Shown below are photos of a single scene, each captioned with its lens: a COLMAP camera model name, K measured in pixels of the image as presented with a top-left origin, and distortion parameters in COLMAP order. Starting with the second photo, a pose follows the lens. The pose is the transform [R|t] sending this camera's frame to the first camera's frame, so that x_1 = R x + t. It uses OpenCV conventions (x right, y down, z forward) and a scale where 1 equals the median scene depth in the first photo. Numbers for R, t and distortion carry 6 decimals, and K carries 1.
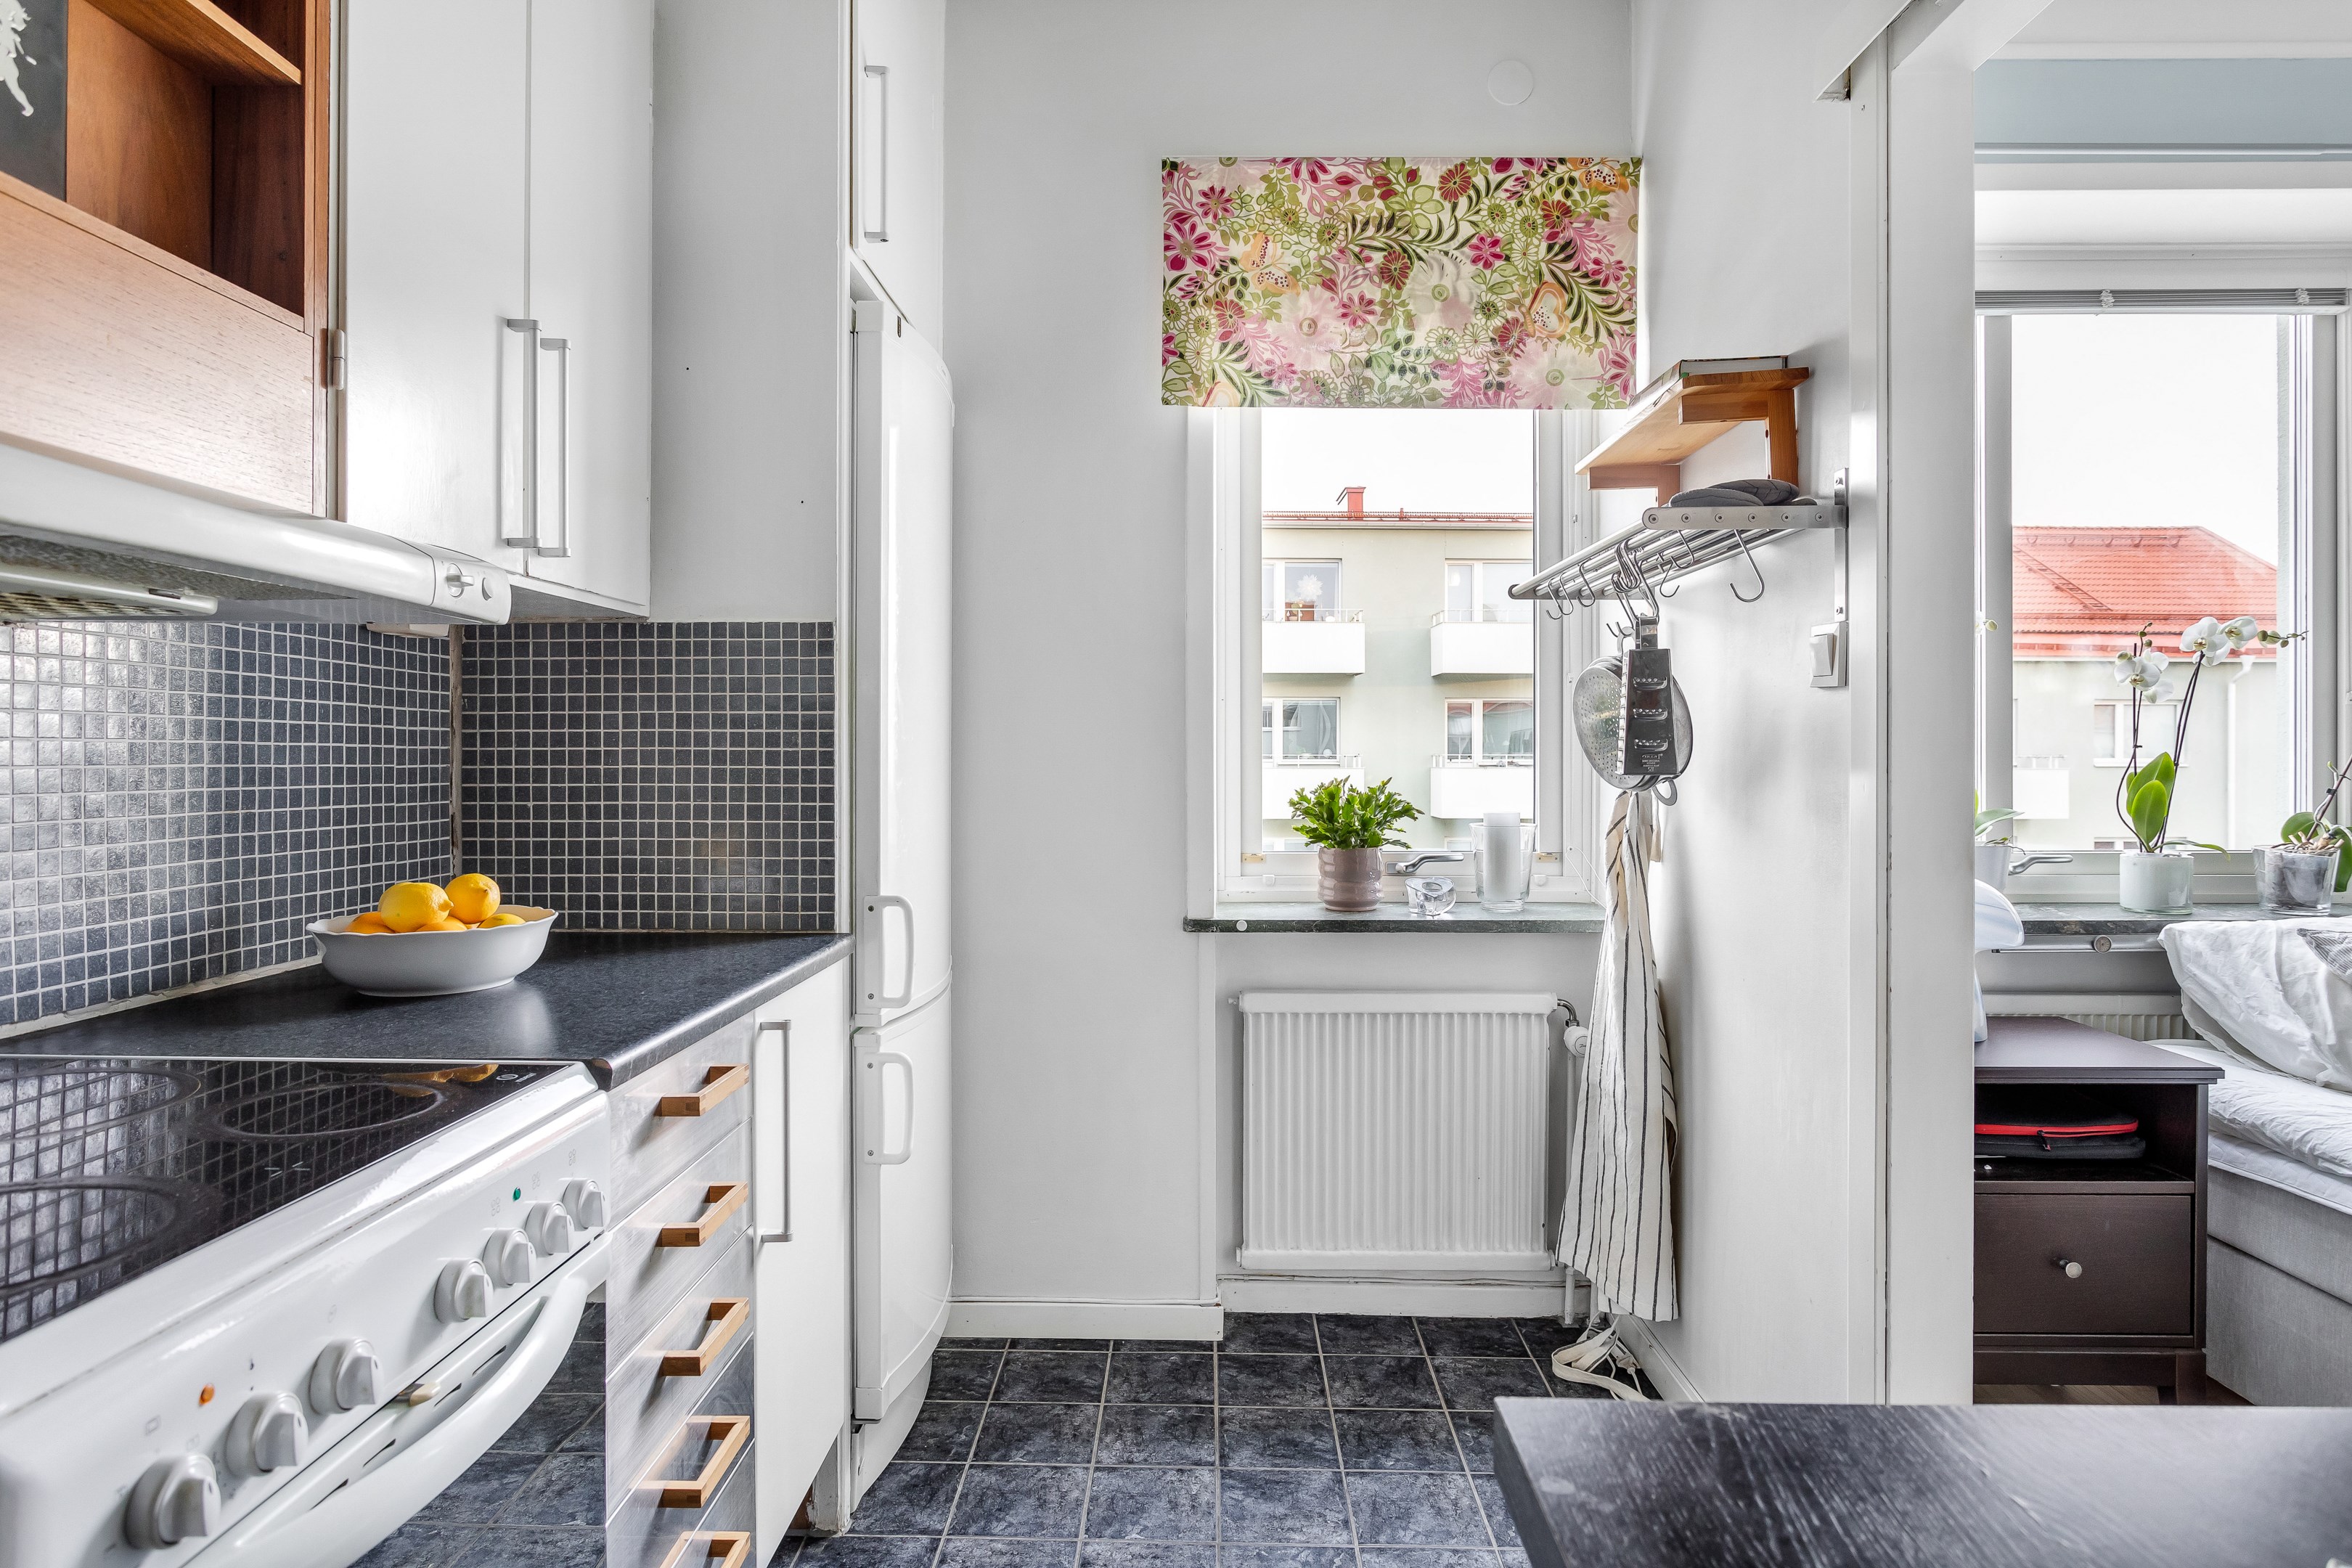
lens RADIAL K [[1327.3, 0, 1180.0], [0, 1327.3, 758.4], [0, 0, 1]] dist [0.001973, 0.000521]
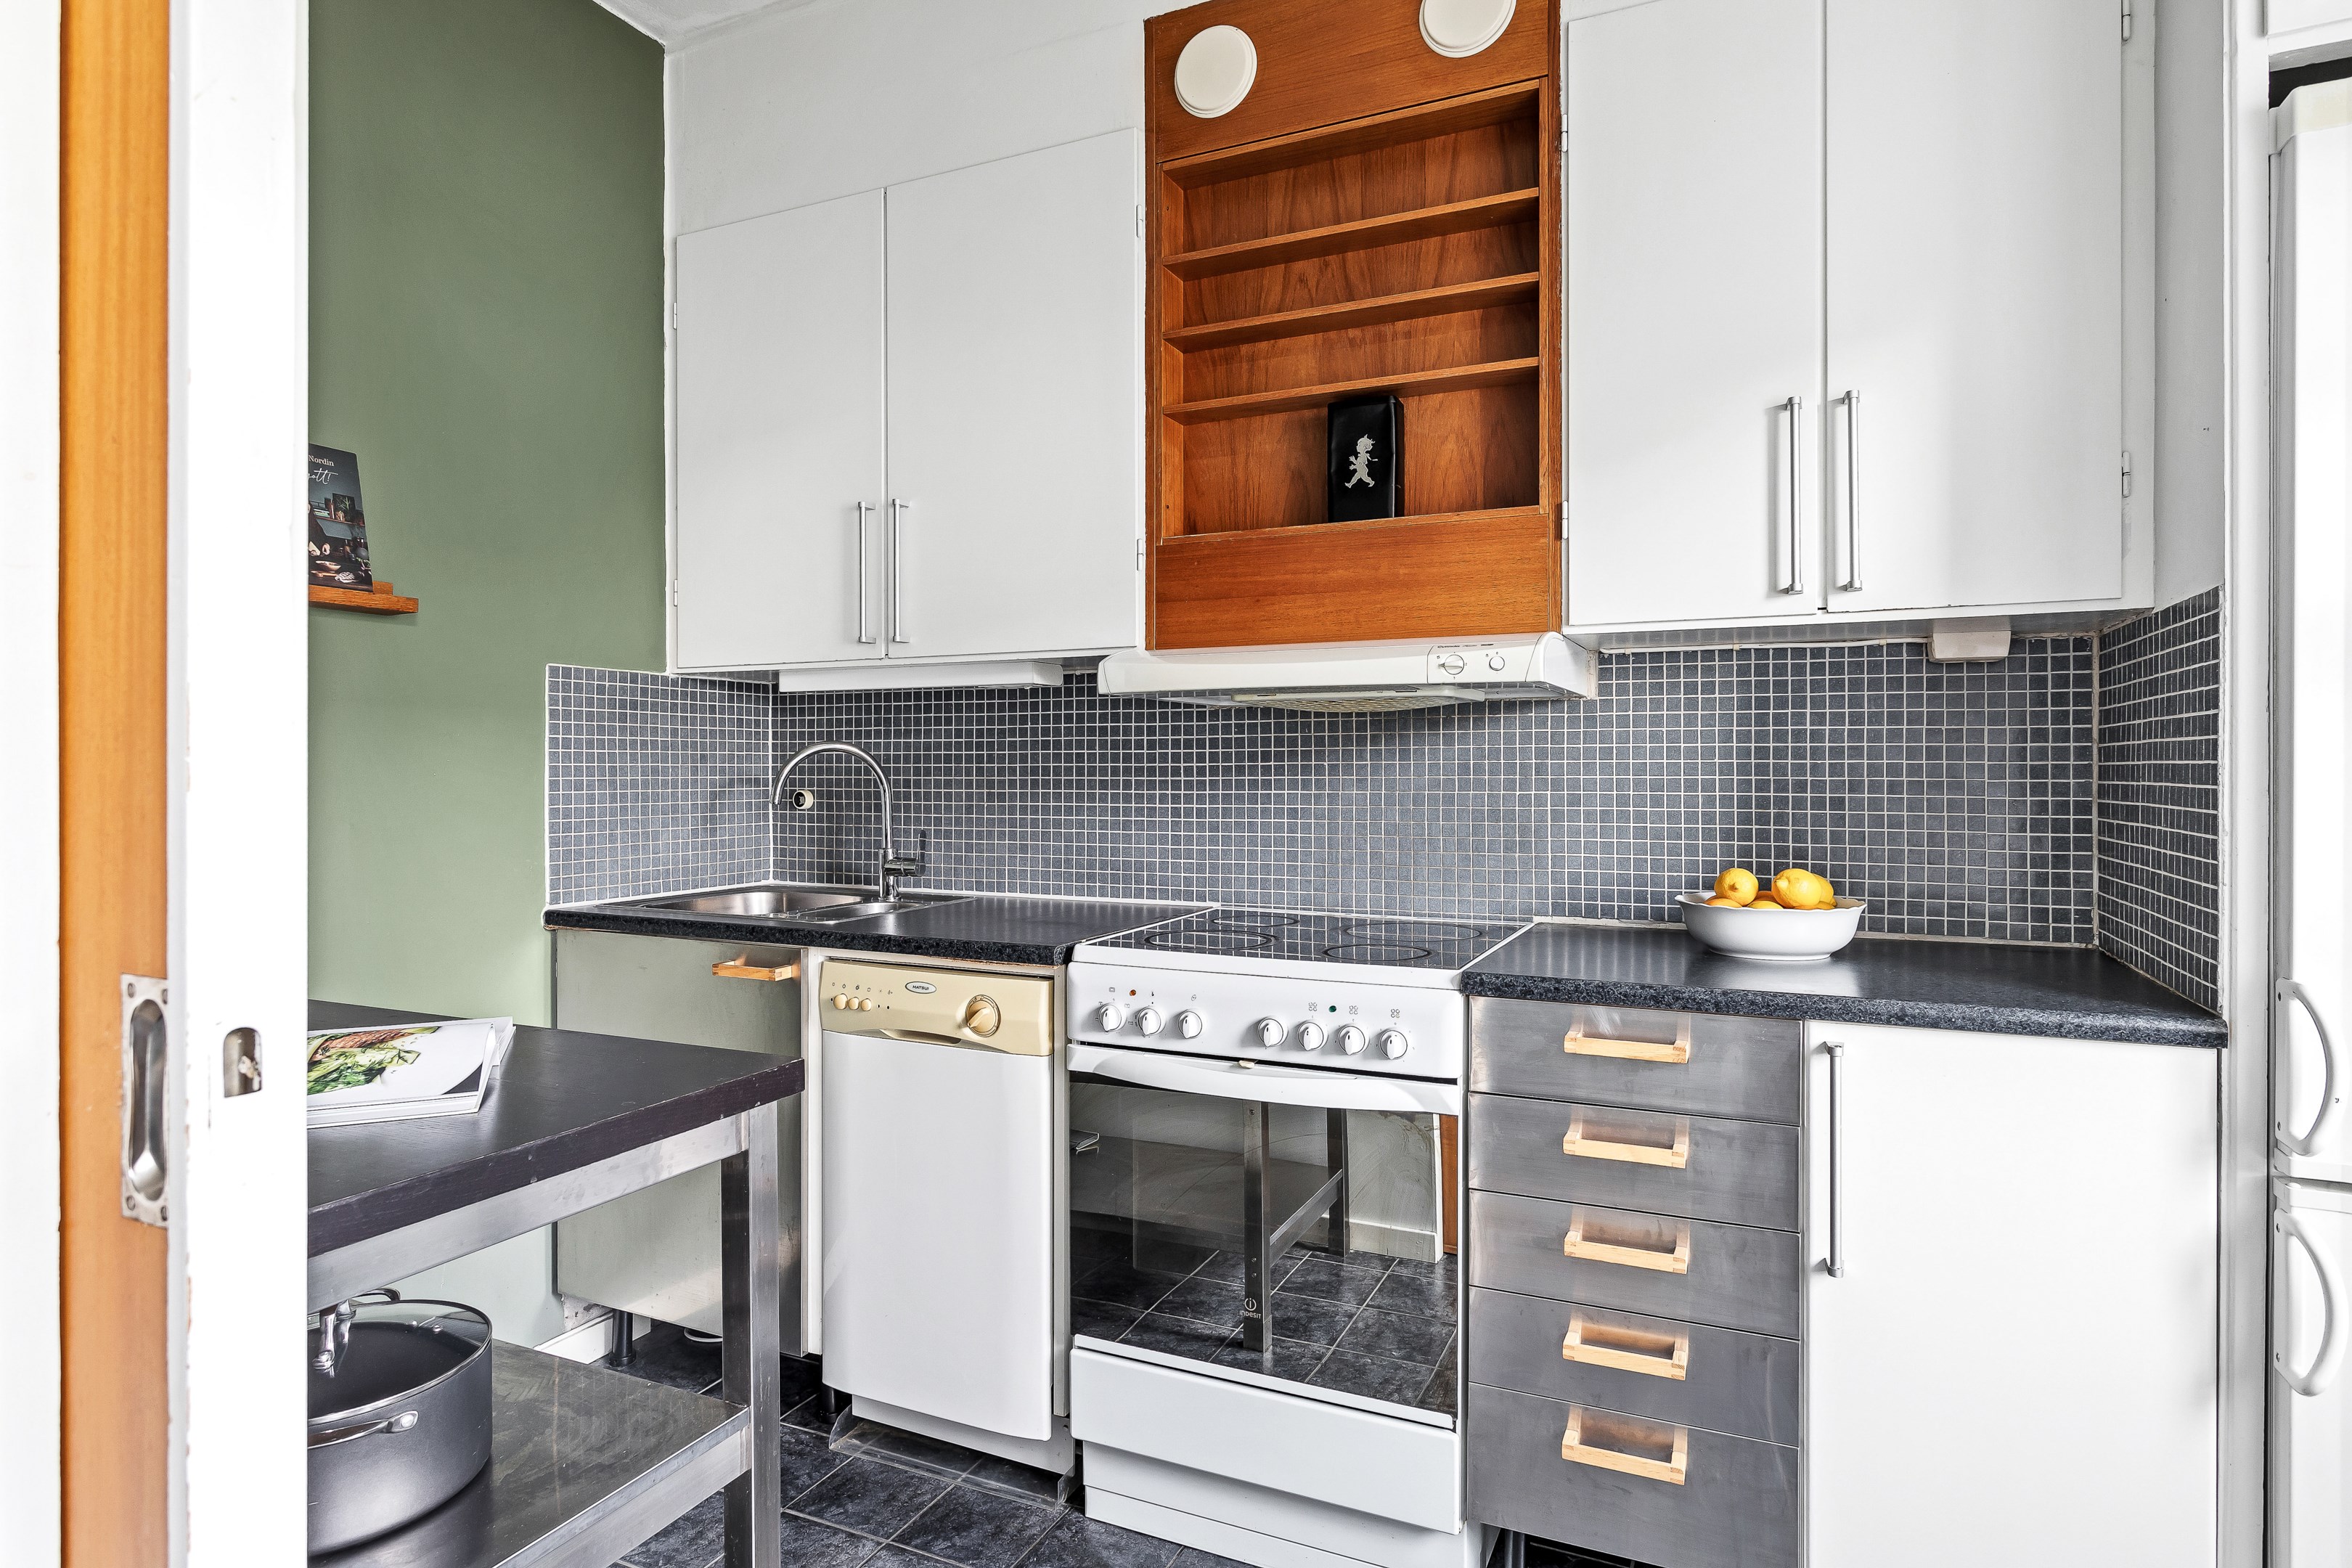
lens RADIAL K [[1297.7, 0, 1172.4], [0, 1297.7, 762.9], [0, 0, 1]] dist [-0.003037, -0.000486]
pose [[-0.418235, -0.005366, -0.908323, 0.762727], [-0.003175, 0.999985, -0.004446, -0.001820], [0.908333, 0.001025, -0.418246, 0.967152]]
